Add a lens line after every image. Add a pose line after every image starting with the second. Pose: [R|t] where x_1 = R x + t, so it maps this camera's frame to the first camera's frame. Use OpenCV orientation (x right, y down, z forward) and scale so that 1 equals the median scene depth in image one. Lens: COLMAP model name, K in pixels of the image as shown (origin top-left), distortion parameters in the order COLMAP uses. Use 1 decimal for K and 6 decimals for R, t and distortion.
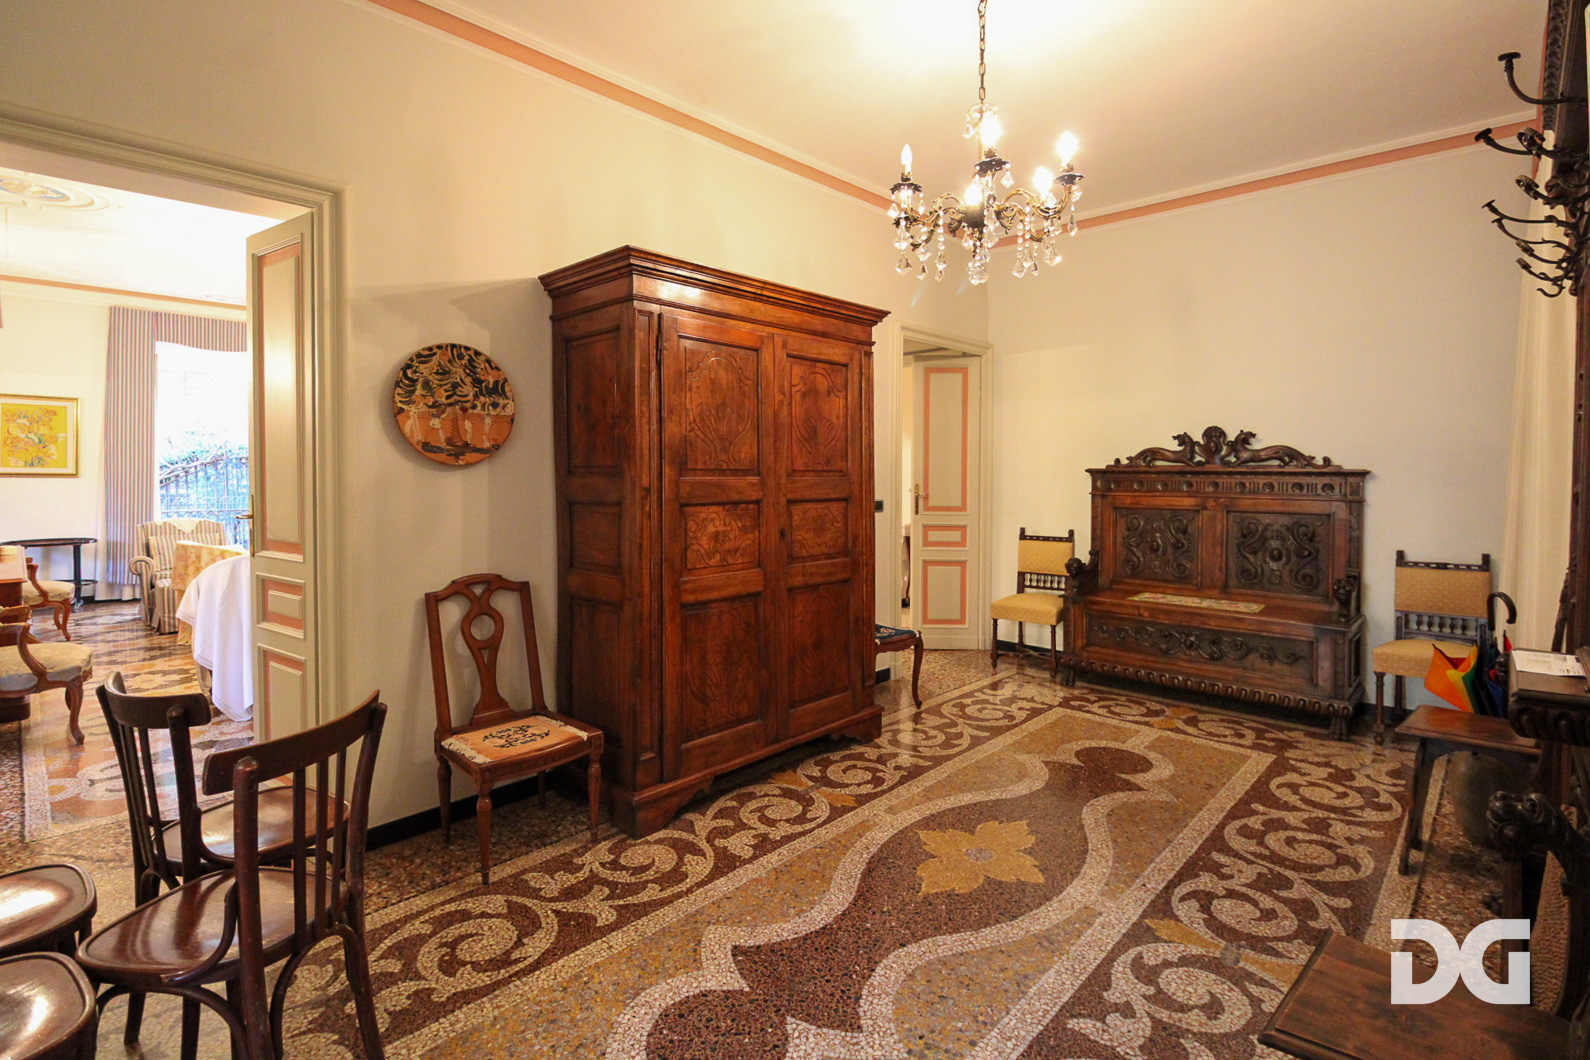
lens RADIAL K [[756.5, 0, 793.6], [0, 756.5, 484.7], [0, 0, 1]] dist [-0.004043, -0.009220]
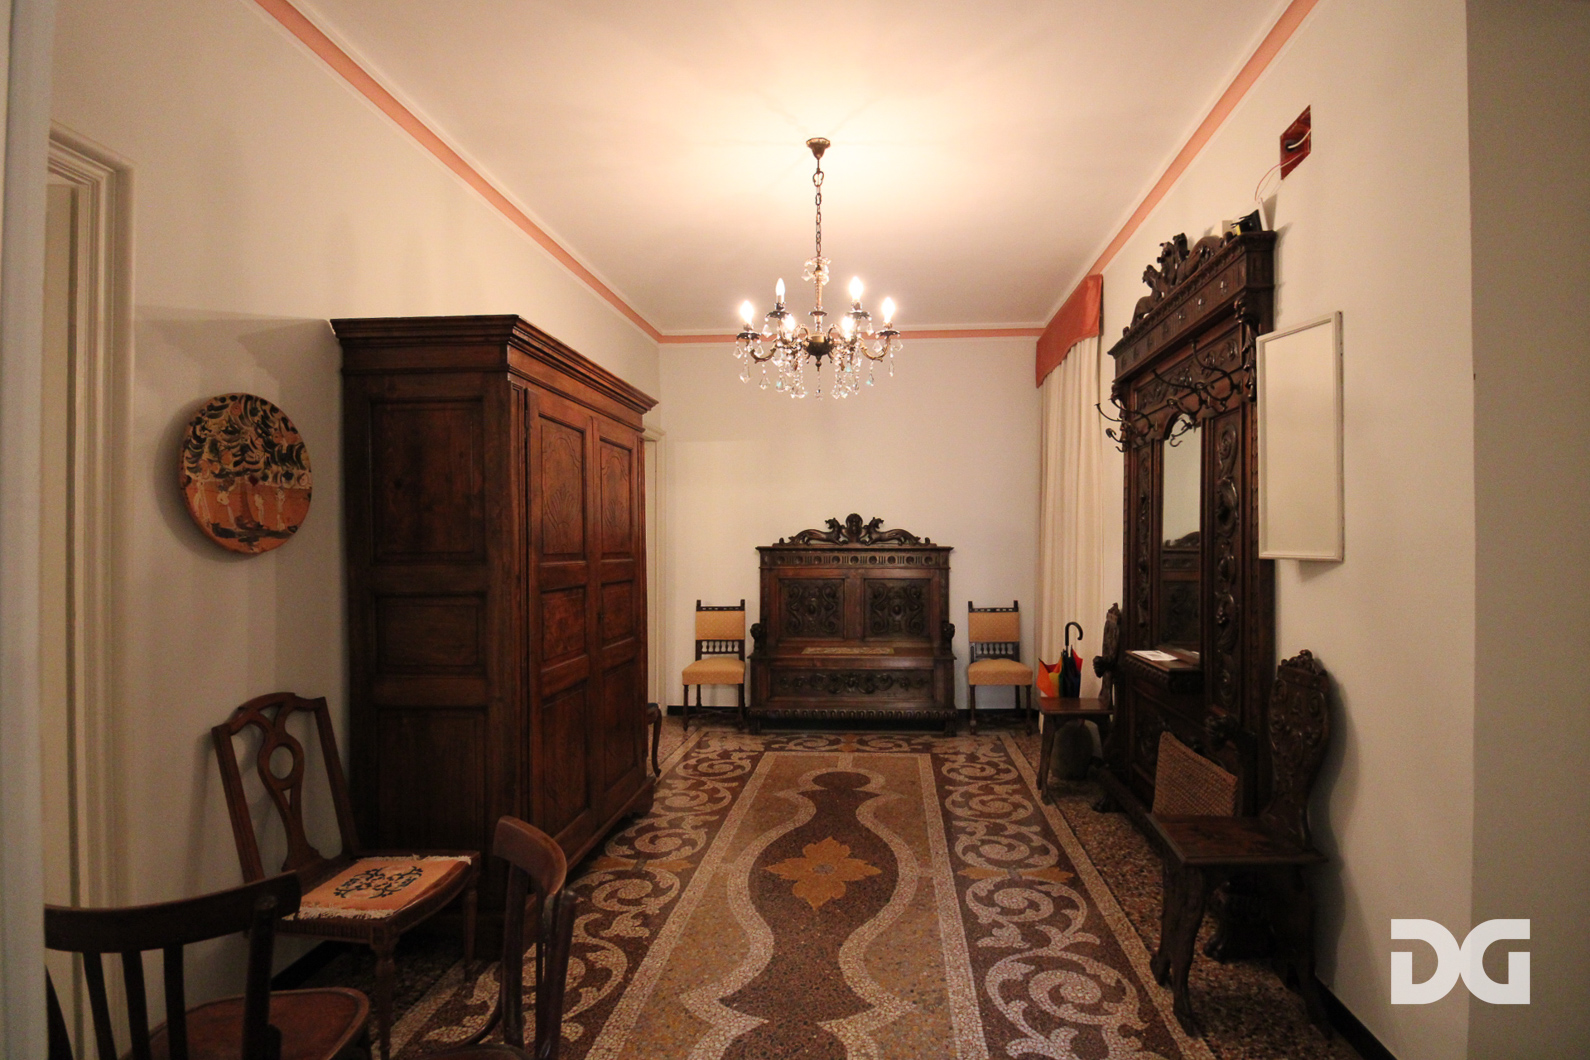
lens RADIAL K [[756.5, 0, 836.6], [0, 756.5, 539.4], [0, 0, 1]] dist [-0.004043, -0.009220]
pose [[0.767001, -0.001680, 0.641643, -0.468679], [0.017411, 0.999683, -0.018196, -0.015768], [-0.641409, 0.025128, 0.766787, 0.038728]]
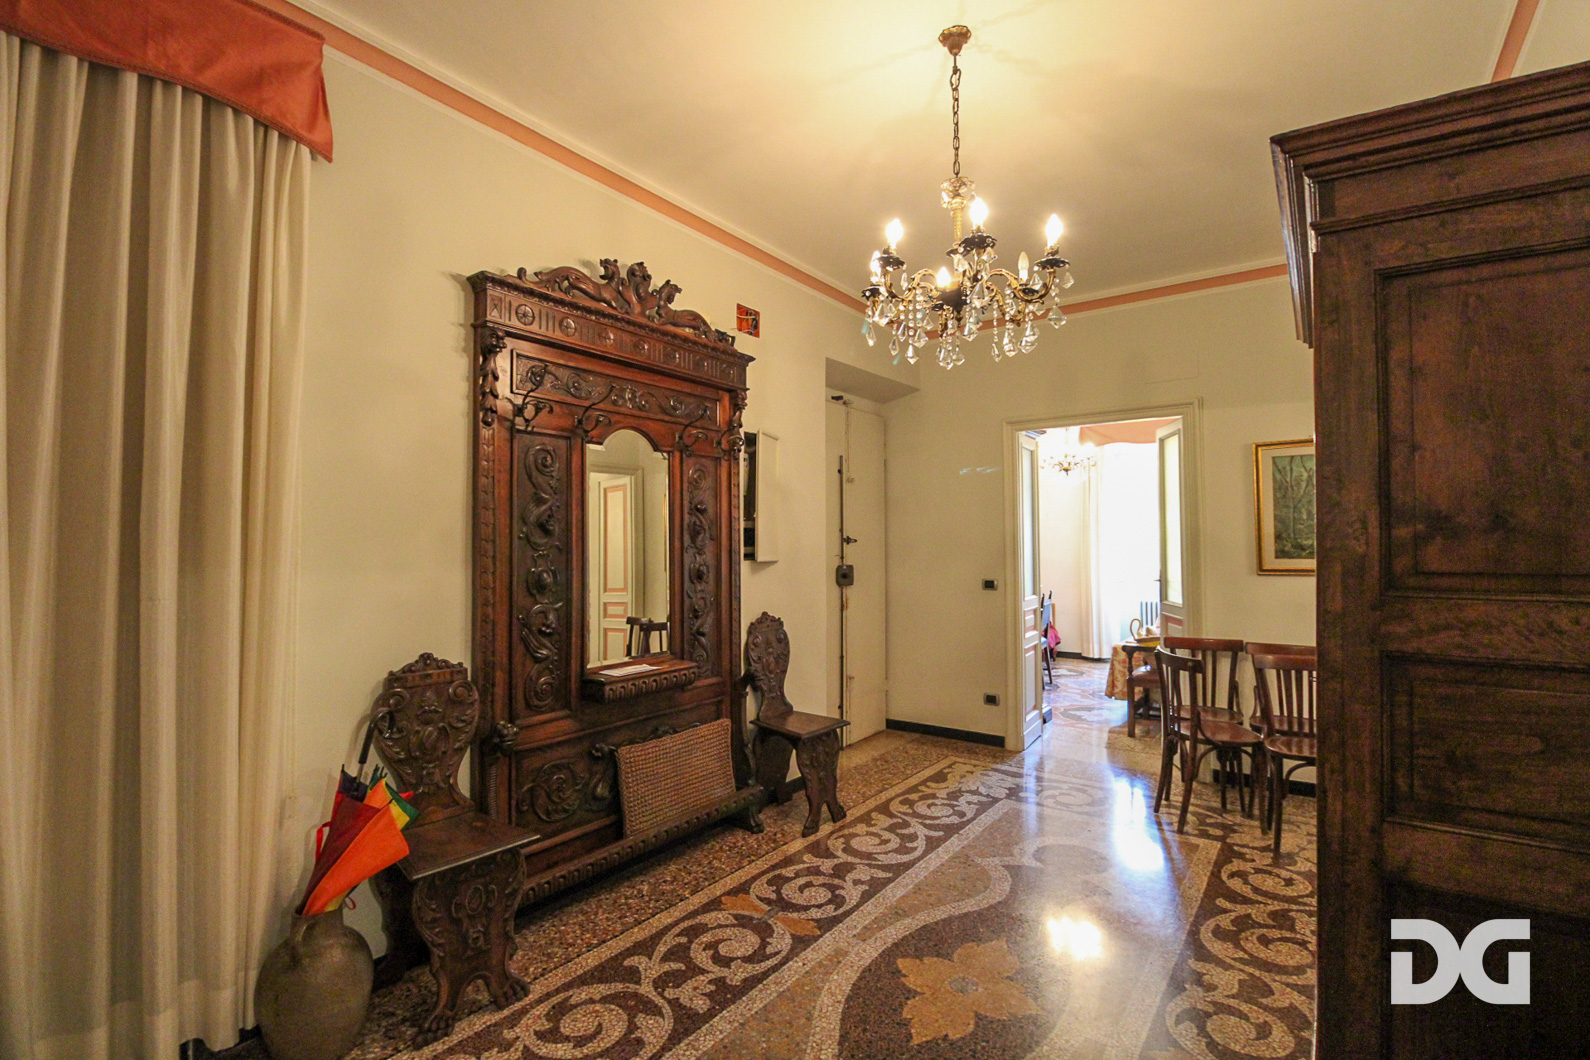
lens RADIAL K [[756.5, 0, 814.2], [0, 756.5, 520.0], [0, 0, 1]] dist [-0.004043, -0.009220]
pose [[-0.987483, -0.001309, -0.157719, 0.516702], [0.001202, 0.999874, -0.015827, -0.055893], [0.157720, -0.015819, -0.987357, 1.711717]]
